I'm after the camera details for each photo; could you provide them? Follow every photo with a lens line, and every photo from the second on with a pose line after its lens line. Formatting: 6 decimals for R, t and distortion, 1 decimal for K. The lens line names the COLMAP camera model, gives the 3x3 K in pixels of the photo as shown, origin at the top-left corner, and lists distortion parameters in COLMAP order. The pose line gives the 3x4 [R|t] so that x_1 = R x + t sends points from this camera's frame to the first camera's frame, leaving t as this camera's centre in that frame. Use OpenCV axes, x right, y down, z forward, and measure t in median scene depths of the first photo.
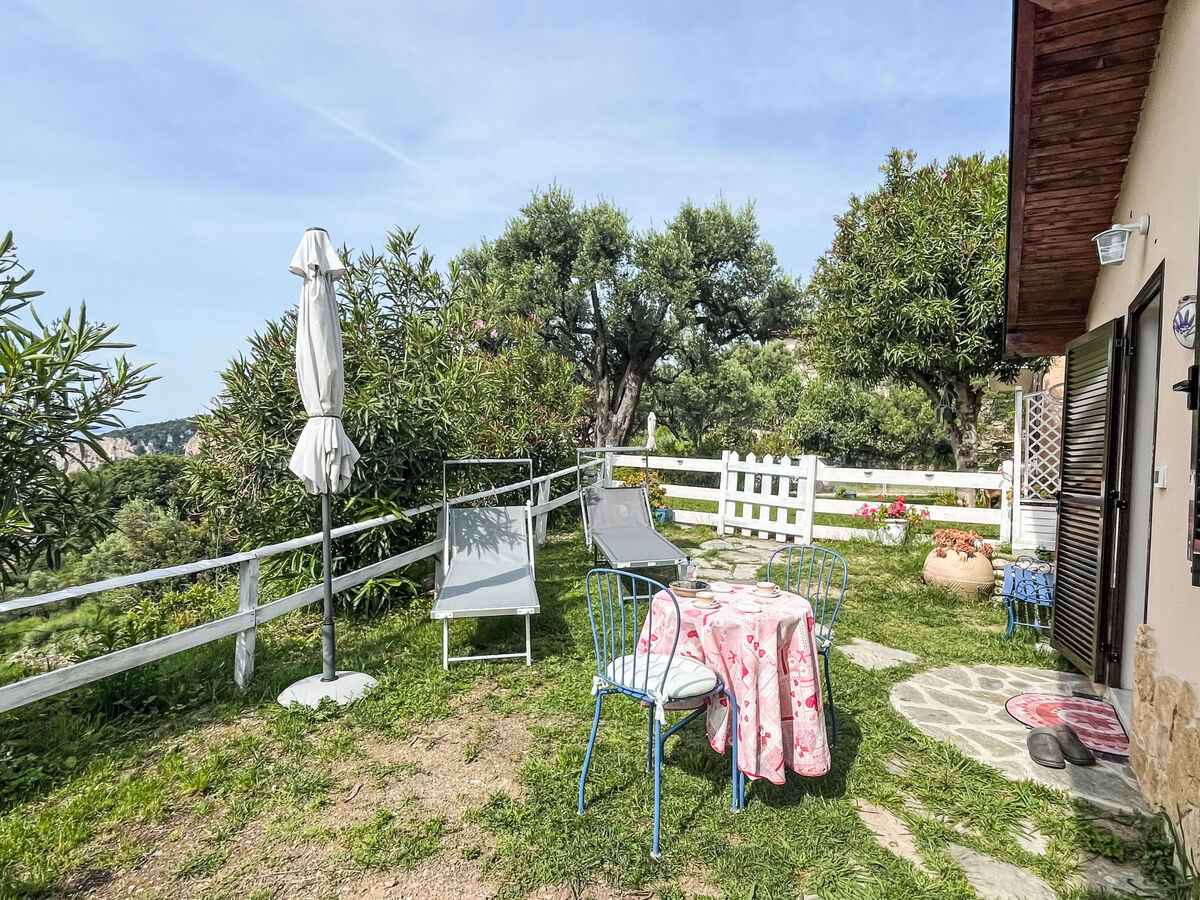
lens RADIAL K [[679.7, 0, 596.4], [0, 679.7, 454.9], [0, 0, 1]] dist [0.009087, -0.004494]
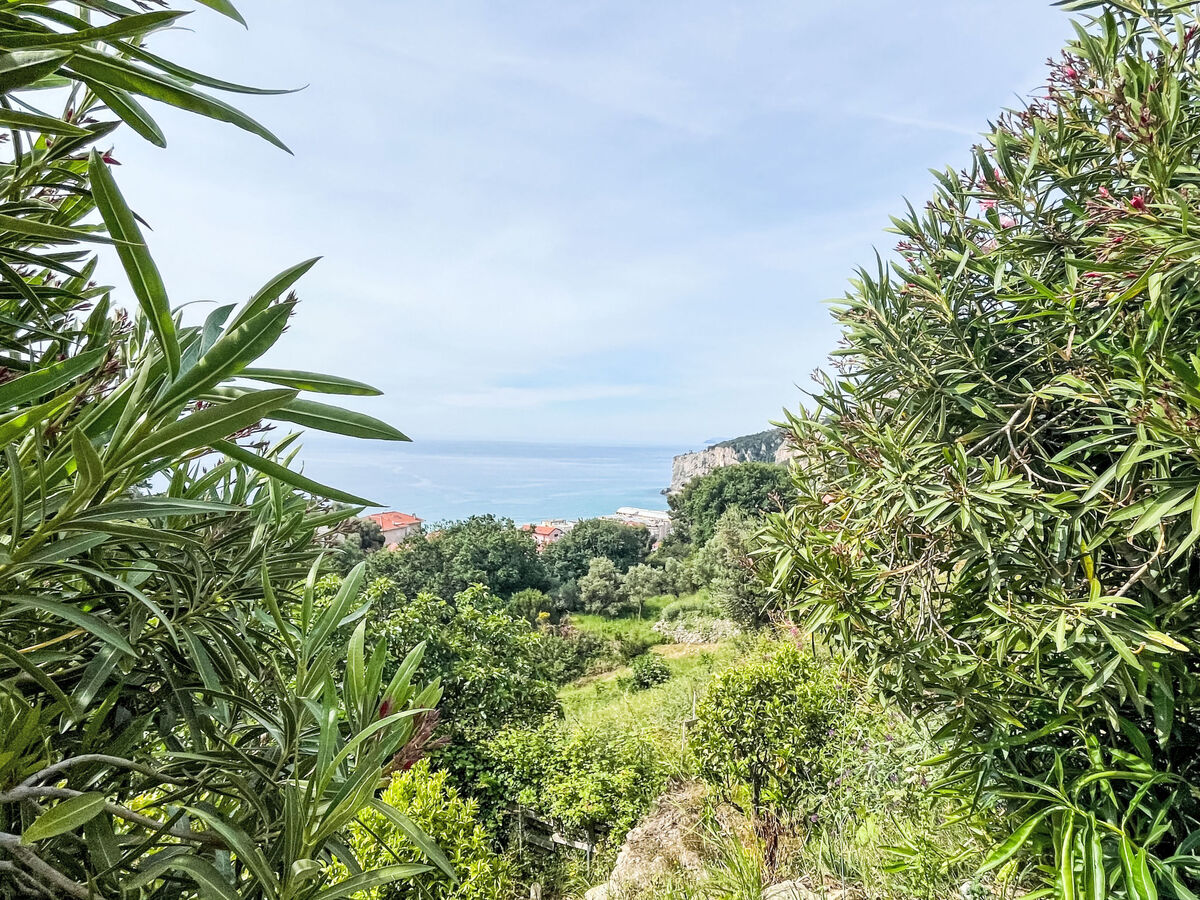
lens RADIAL K [[665.6, 0, 602.9], [0, 665.6, 444.3], [0, 0, 1]] dist [-0.002212, 0.001573]
pose [[0.698878, -0.024233, -0.714830, -0.231590], [0.007349, 0.999616, -0.026703, -0.015282], [0.715203, 0.013409, 0.698788, 0.394989]]
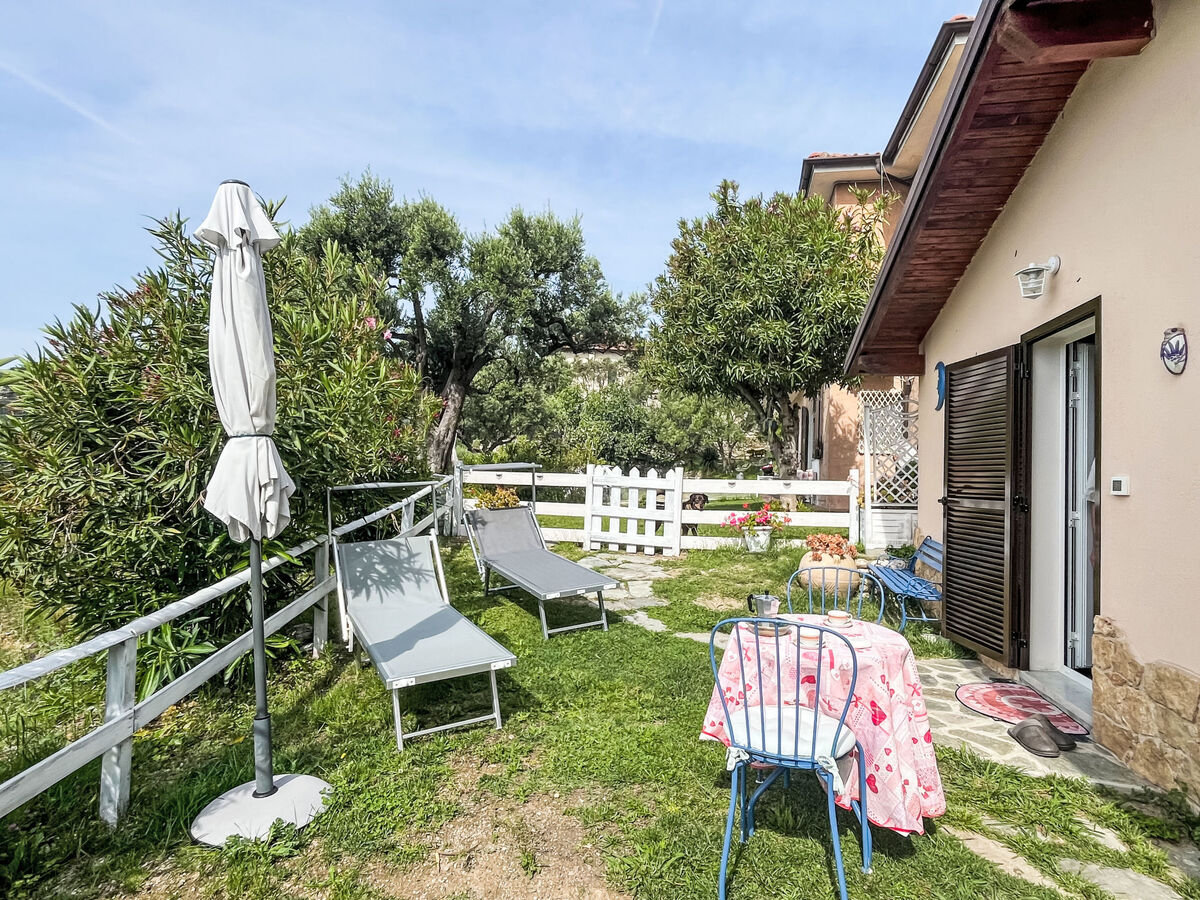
lens RADIAL K [[679.7, 0, 597.1], [0, 679.7, 452.9], [0, 0, 1]] dist [0.009087, -0.004494]
pose [[0.940000, -0.015211, 0.340835, -0.141086], [0.021556, 0.999658, -0.014837, -0.008926], [-0.340492, 0.021294, 0.940006, 0.083533]]
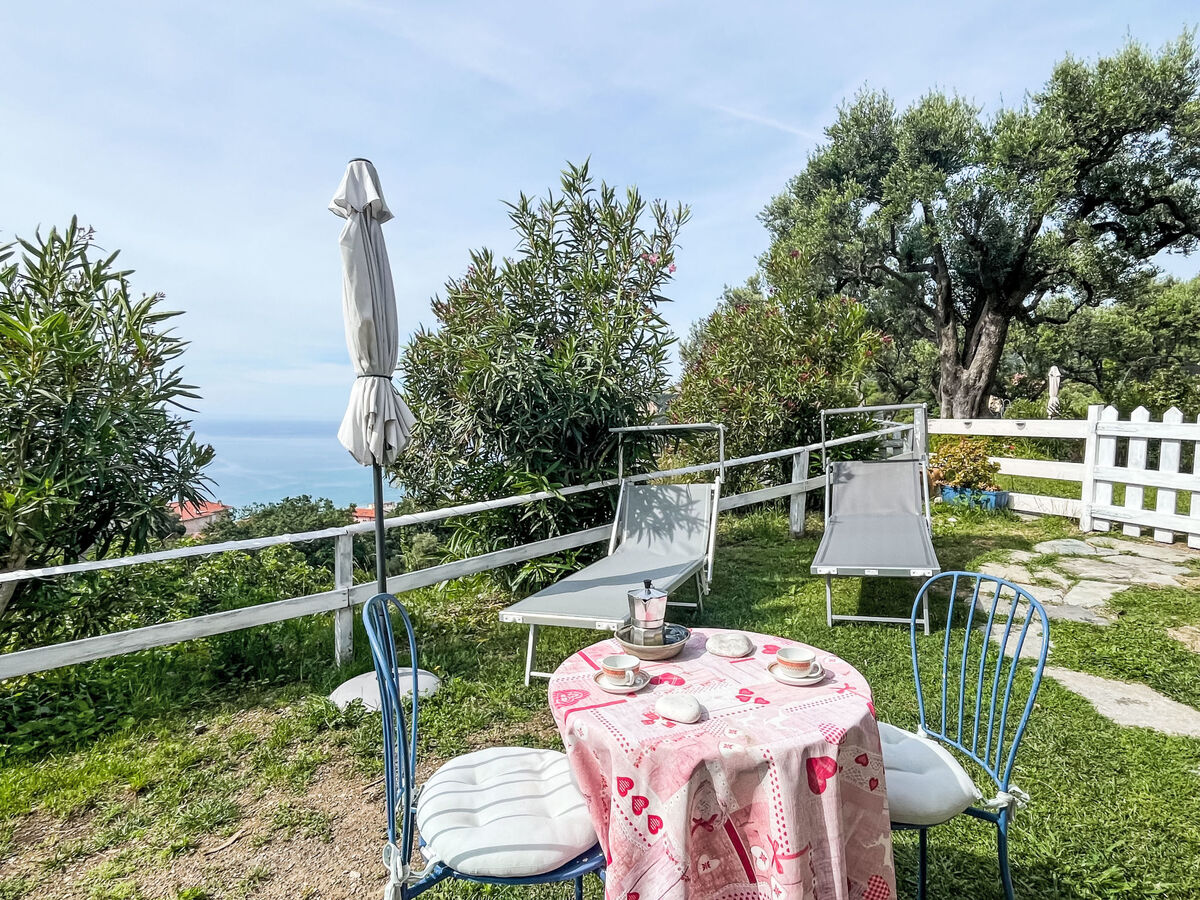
lens RADIAL K [[679.7, 0, 601.8], [0, 679.7, 452.6], [0, 0, 1]] dist [0.009087, -0.004494]
pose [[0.846761, -0.010334, -0.531873, 0.146042], [0.025363, 0.999459, 0.020961, 0.014372], [0.531368, -0.031239, 0.846565, 0.195179]]
